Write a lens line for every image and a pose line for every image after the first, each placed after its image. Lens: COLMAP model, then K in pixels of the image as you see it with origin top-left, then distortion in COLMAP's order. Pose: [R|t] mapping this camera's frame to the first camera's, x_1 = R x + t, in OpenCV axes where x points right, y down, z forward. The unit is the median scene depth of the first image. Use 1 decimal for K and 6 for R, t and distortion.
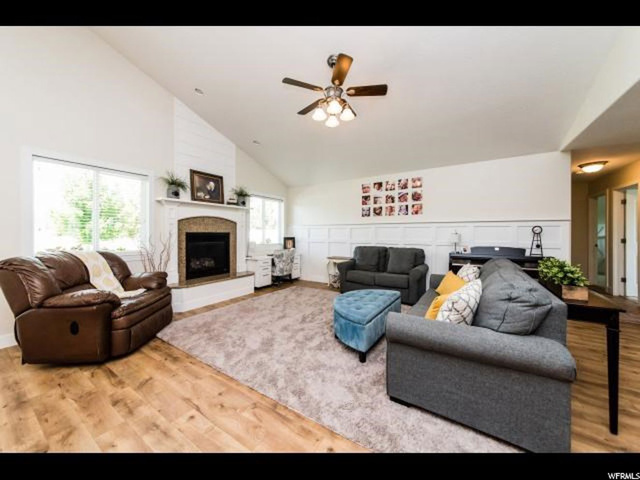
lens RADIAL K [[236.0, 0, 319.3], [0, 236.0, 236.6], [0, 0, 1]] dist [-0.007090, 0.000281]
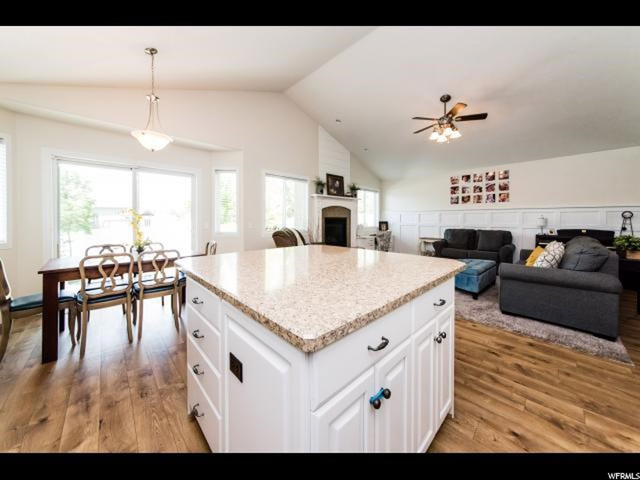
lens RADIAL K [[236.0, 0, 326.3], [0, 236.0, 222.1], [0, 0, 1]] dist [-0.007090, 0.000281]
pose [[0.978259, 0.001267, -0.207383, -0.222814], [-0.001632, 0.999997, -0.001589, 0.011004], [0.207381, 0.001893, 0.978258, -0.353884]]
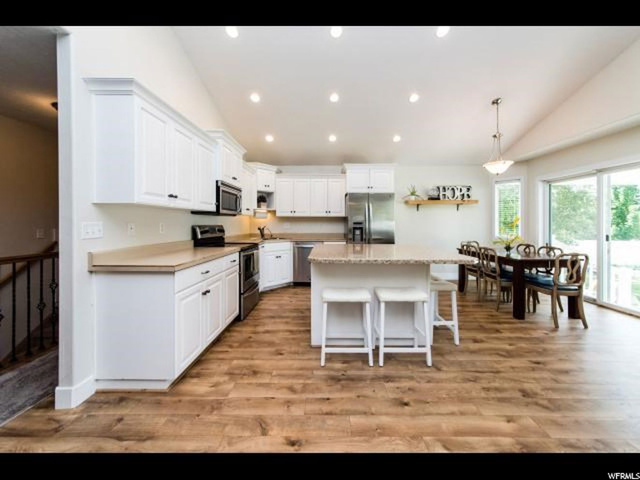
lens RADIAL K [[236.0, 0, 329.5], [0, 236.0, 222.9], [0, 0, 1]] dist [-0.007090, 0.000281]
pose [[-0.835805, -0.006255, -0.548990, 0.127777], [-0.012231, 0.999899, 0.007229, 0.000264], [0.548890, 0.012756, -0.835797, 0.429354]]
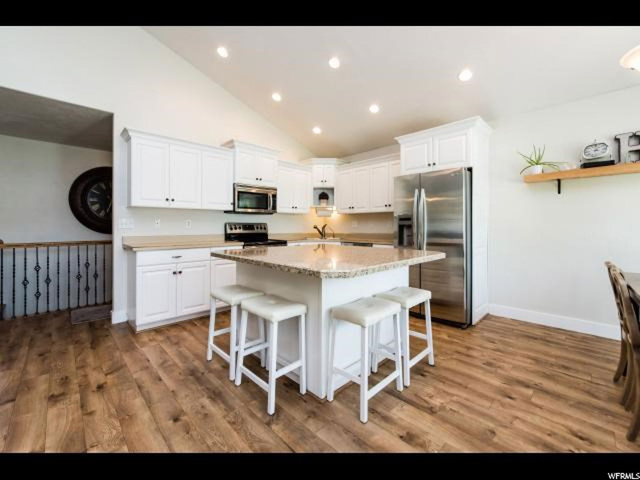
lens RADIAL K [[275.9, 0, 320.2], [0, 275.9, 226.0], [0, 0, 1]] dist [0.003886, 0.000457]
pose [[-0.972737, -0.003408, 0.231886, -0.421018], [-0.000941, 0.999942, 0.010749, 0.016943], [-0.231909, 0.010238, -0.972684, 0.504598]]
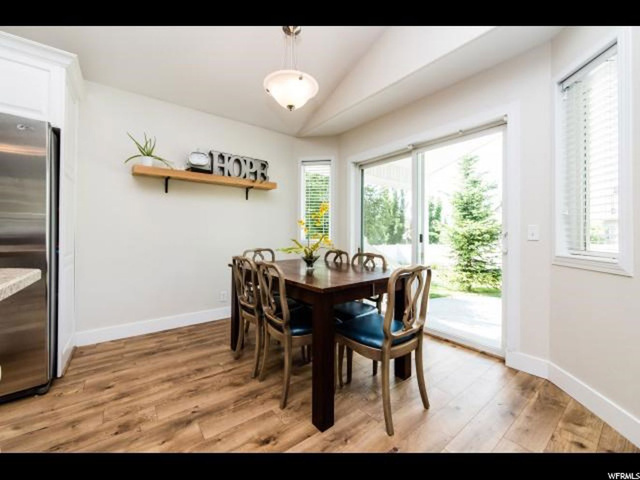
lens RADIAL K [[246.4, 0, 322.5], [0, 246.4, 235.8], [0, 0, 1]] dist [-0.000632, 0.000138]
pose [[-0.350670, 0.004481, -0.936488, -0.410886], [-0.010109, 0.999912, 0.008569, 0.036835], [0.936444, 0.012472, -0.350594, 0.272277]]
